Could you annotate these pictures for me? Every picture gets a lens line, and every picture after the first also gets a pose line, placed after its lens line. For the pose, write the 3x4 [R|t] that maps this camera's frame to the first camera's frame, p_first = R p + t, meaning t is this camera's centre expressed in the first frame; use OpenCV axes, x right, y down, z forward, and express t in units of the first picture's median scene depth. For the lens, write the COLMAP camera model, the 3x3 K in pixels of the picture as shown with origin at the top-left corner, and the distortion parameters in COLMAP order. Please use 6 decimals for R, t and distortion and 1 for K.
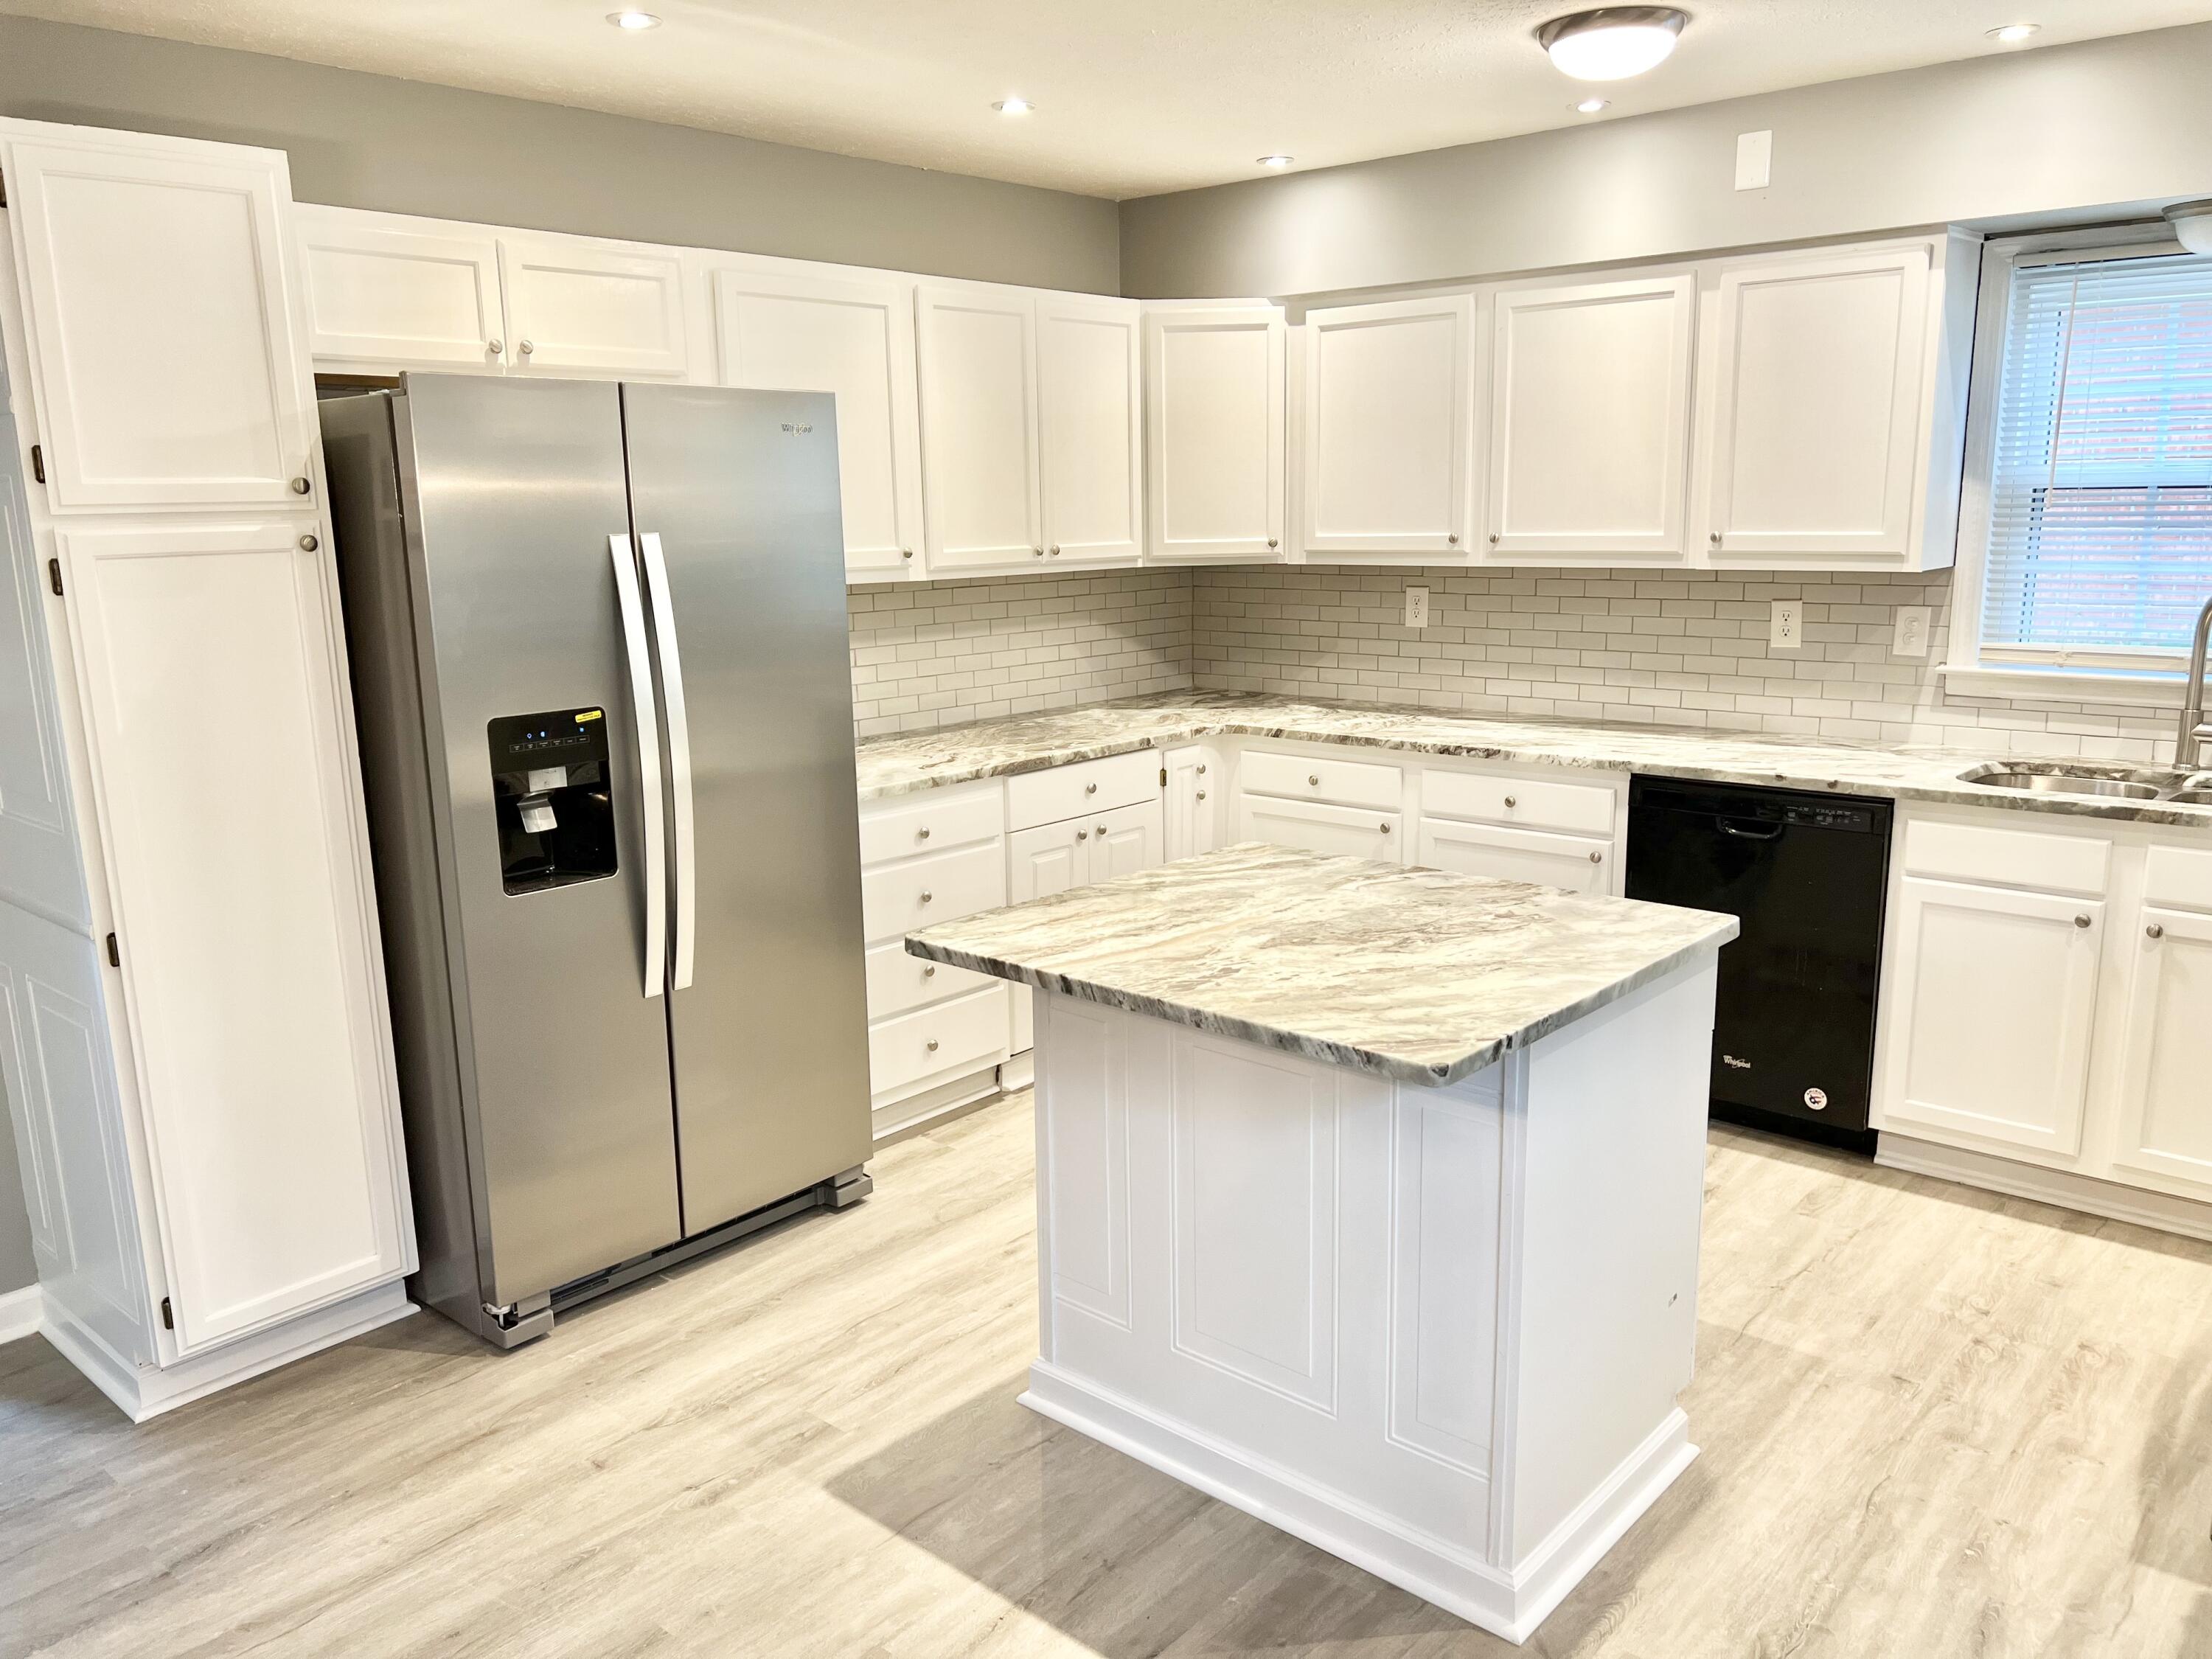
lens RADIAL K [[1656.9, 0, 1116.3], [0, 1656.9, 841.0], [0, 0, 1]] dist [0.068792, -0.085185]
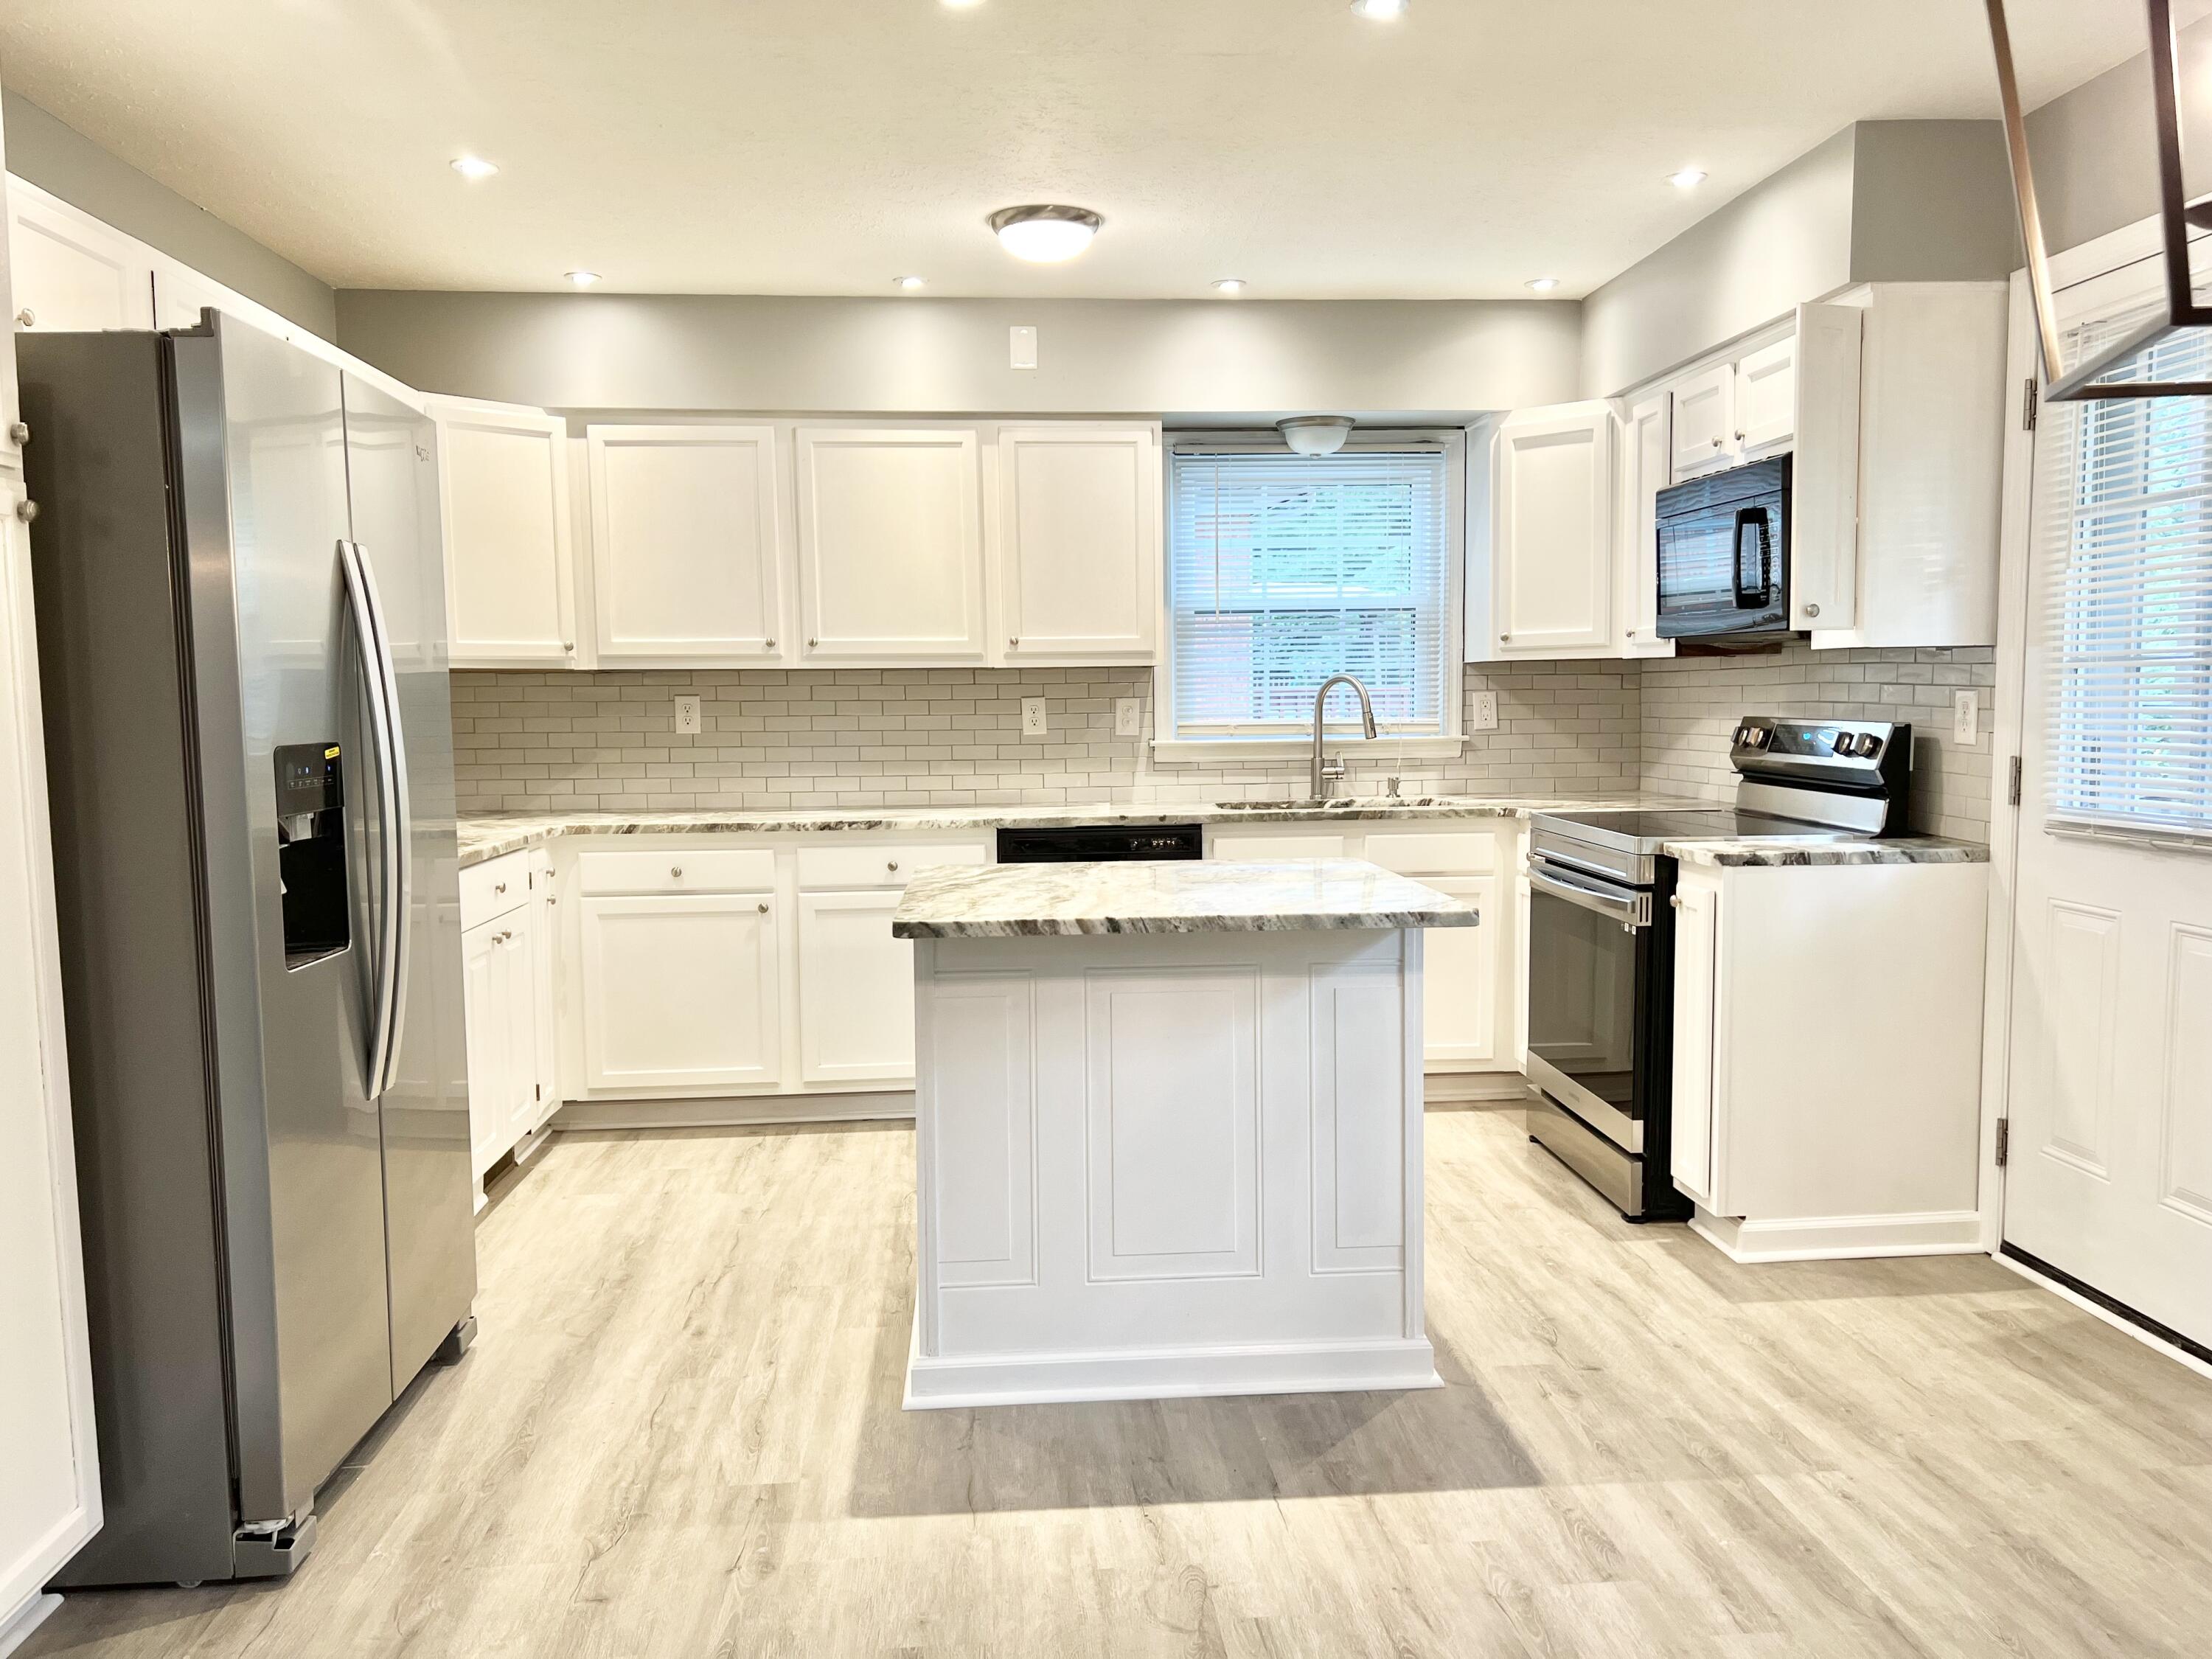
lens RADIAL K [[1656.9, 0, 1117.8], [0, 1656.9, 838.0], [0, 0, 1]] dist [0.068792, -0.085185]
pose [[0.694864, -0.051477, 0.717297, -0.607139], [0.146860, 0.986572, -0.071466, 0.079461], [-0.703986, 0.155002, 0.693093, 0.147168]]
